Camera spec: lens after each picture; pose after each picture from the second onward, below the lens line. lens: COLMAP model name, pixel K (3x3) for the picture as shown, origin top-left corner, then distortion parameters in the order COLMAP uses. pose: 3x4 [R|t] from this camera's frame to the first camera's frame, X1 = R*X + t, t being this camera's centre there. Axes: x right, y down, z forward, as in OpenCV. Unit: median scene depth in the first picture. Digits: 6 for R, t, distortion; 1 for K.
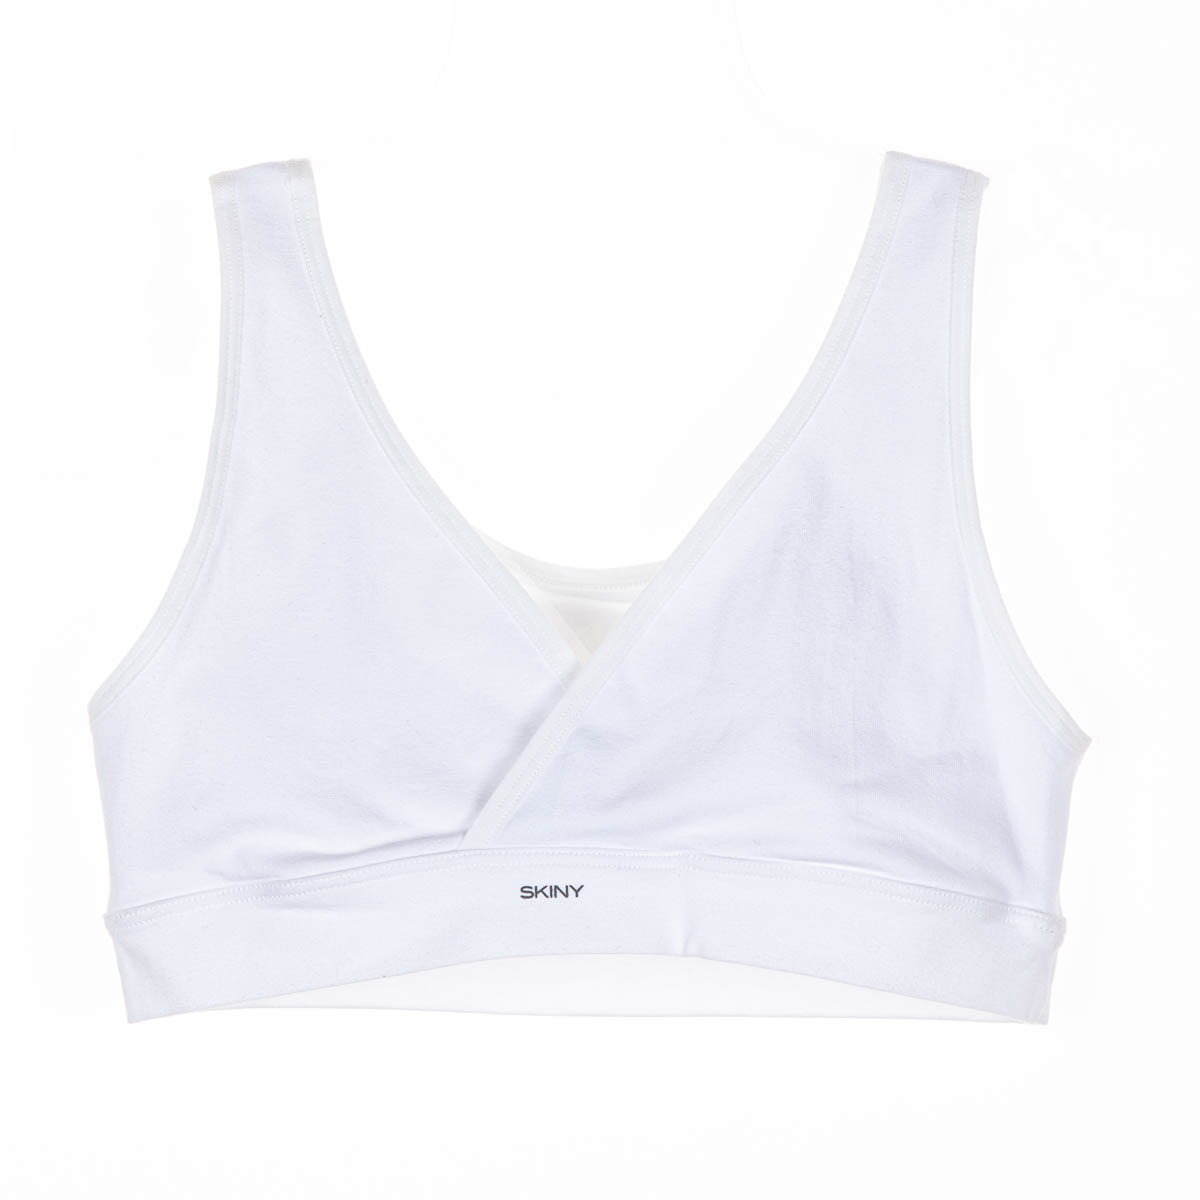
lens RADIAL K [[6276.8, 0, 600.0], [0, 6276.8, 600.0], [0, 0, 1]] dist [-0.041543, 27.120828]
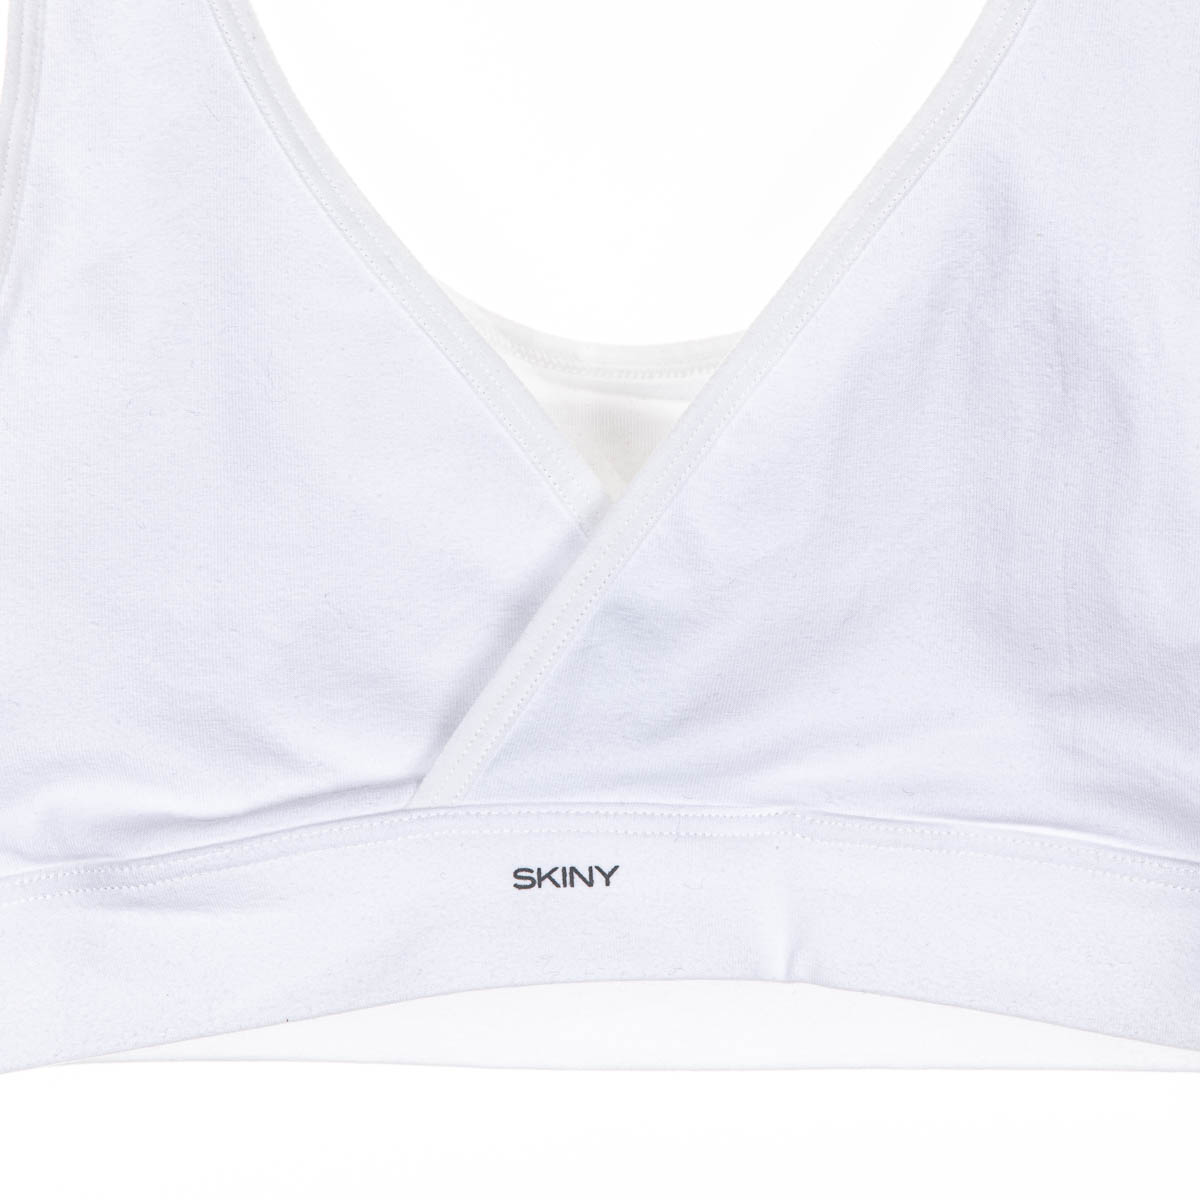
lens RADIAL K [[5098.2, 0, 600.0], [0, 5098.2, 600.0], [0, 0, 1]] dist [-0.015809, 2.477309]
pose [[0.999894, -0.009686, -0.010831, 0.001111], [0.009777, 0.999917, 0.008351, 0.015905], [0.010749, -0.008456, 0.999906, 0.510553]]
